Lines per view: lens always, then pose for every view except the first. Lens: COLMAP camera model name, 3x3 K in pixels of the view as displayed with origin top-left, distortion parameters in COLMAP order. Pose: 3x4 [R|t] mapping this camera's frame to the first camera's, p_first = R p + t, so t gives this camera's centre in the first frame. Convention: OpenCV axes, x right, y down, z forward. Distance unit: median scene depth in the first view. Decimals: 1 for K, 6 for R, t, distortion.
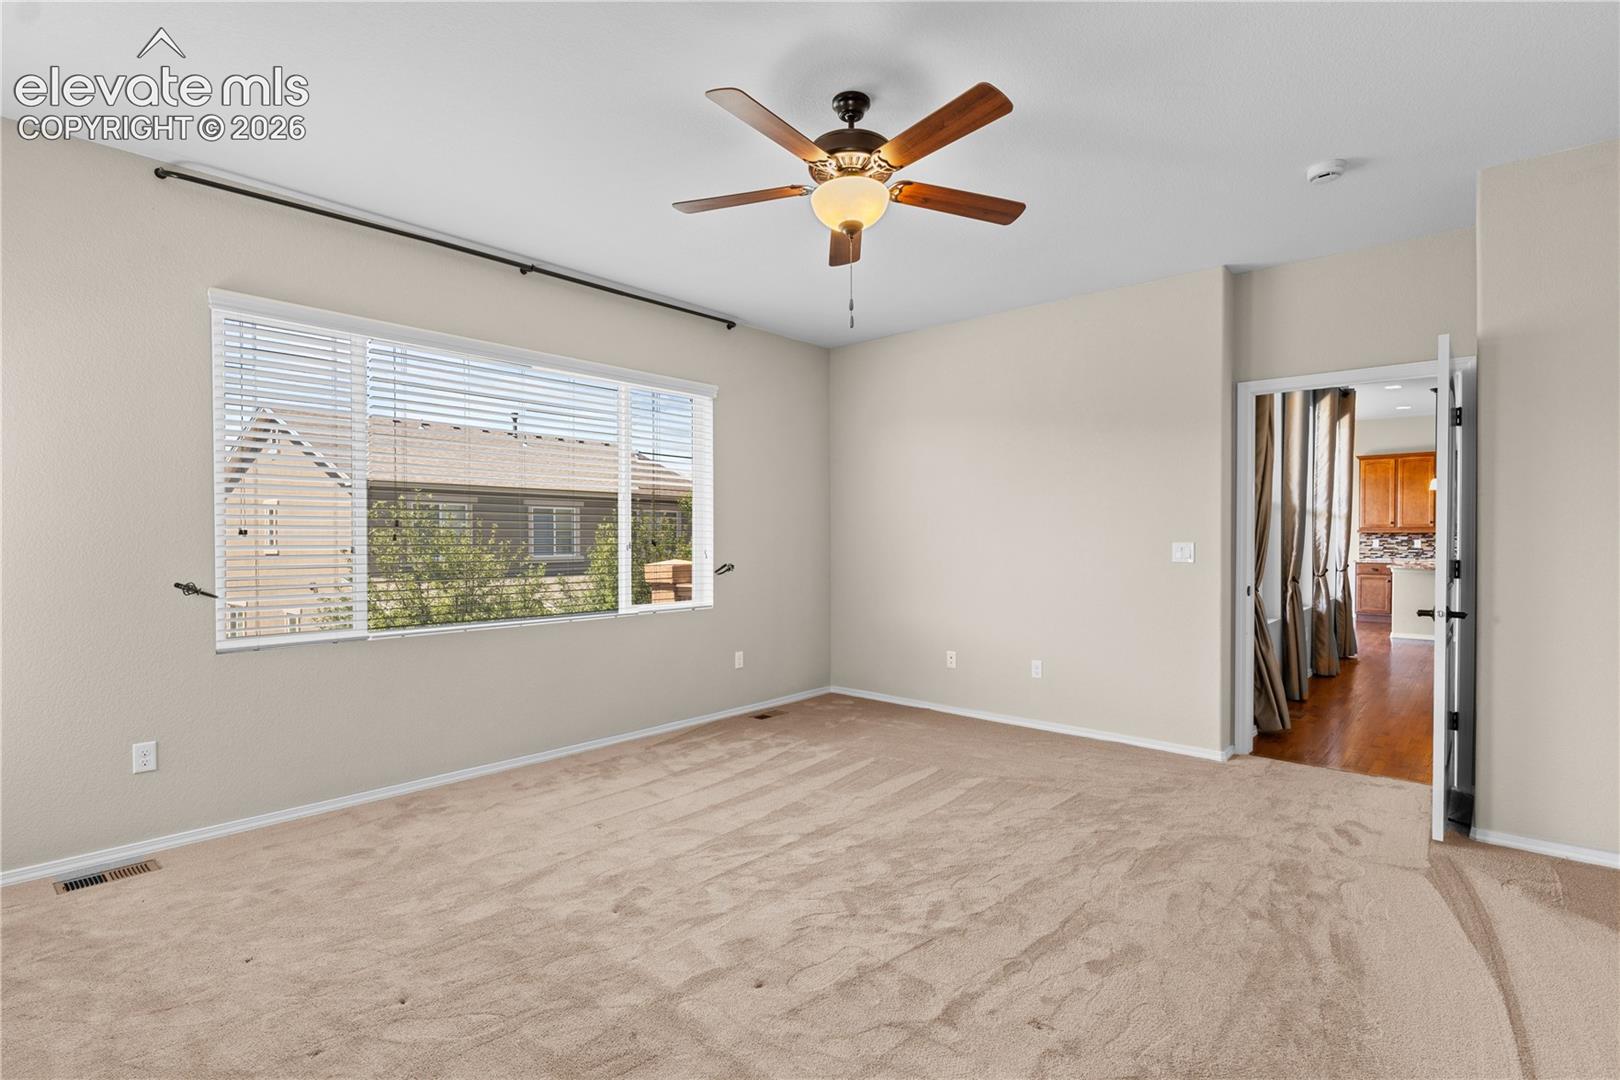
lens RADIAL K [[774.5, 0, 814.5], [0, 774.5, 544.0], [0, 0, 1]] dist [-0.001605, -0.000970]
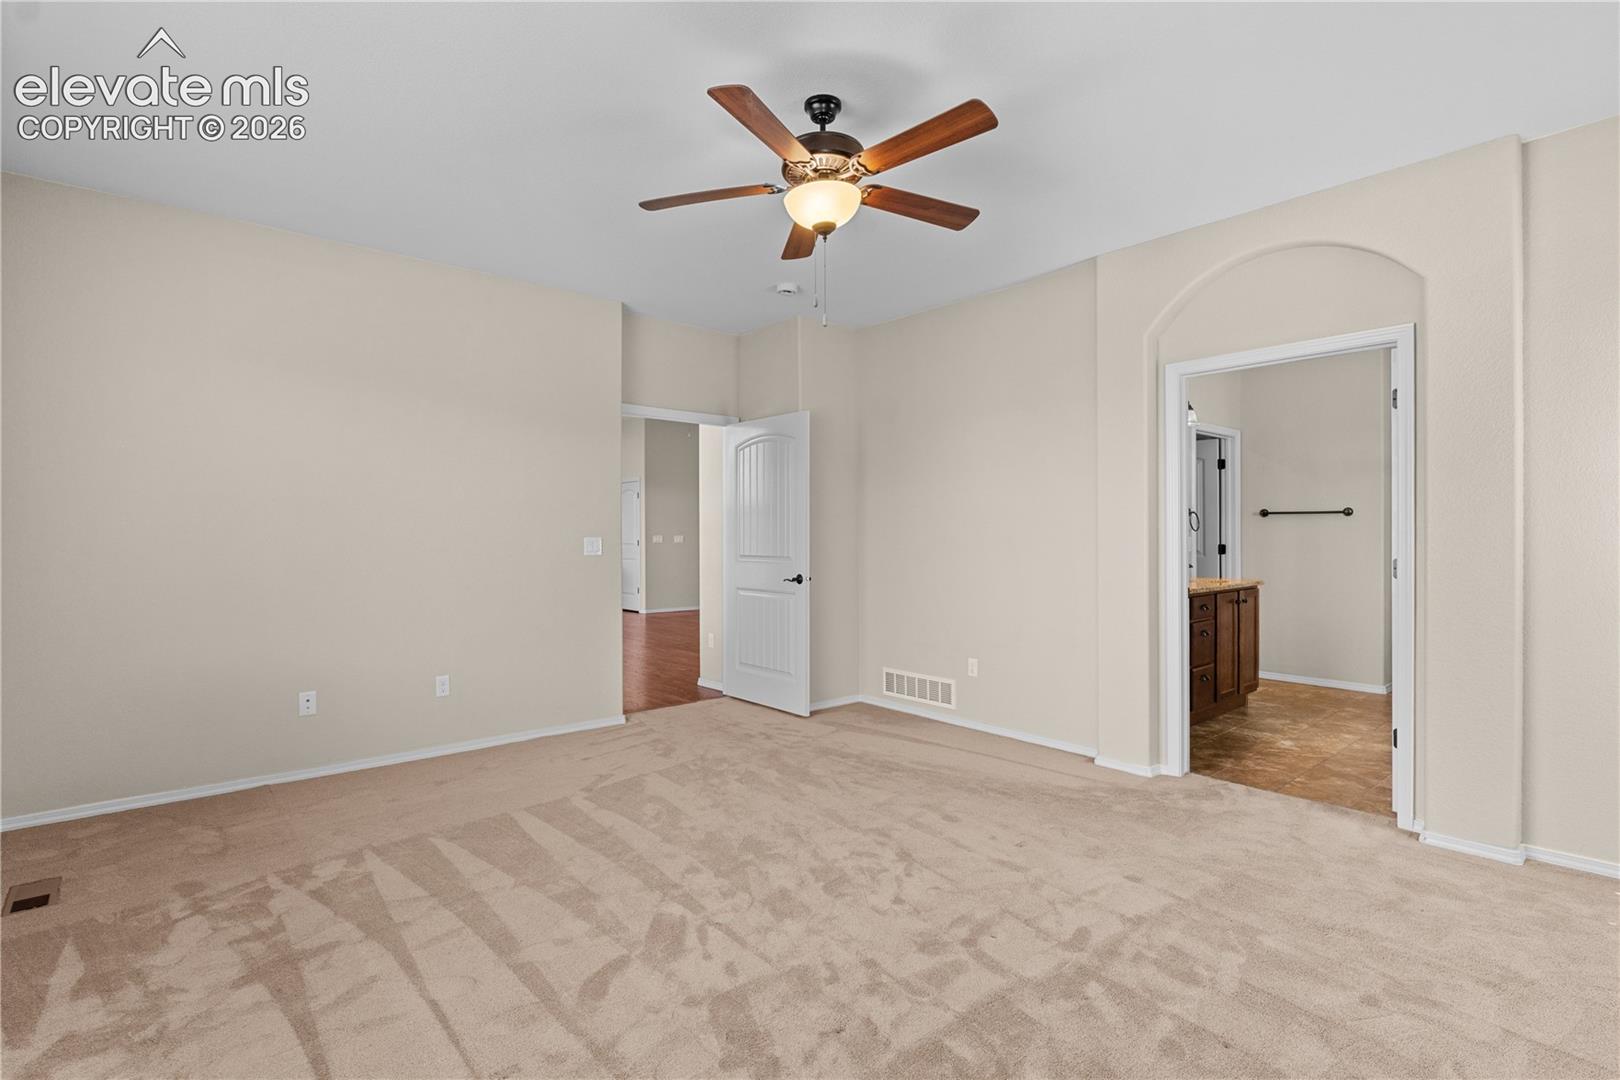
lens RADIAL K [[774.5, 0, 821.6], [0, 774.5, 534.9], [0, 0, 1]] dist [-0.001605, -0.000970]
pose [[0.117091, -0.001490, 0.993120, -0.733691], [0.007585, 0.999971, 0.000606, -0.005363], [-0.993092, 0.007462, 0.117099, 0.677514]]
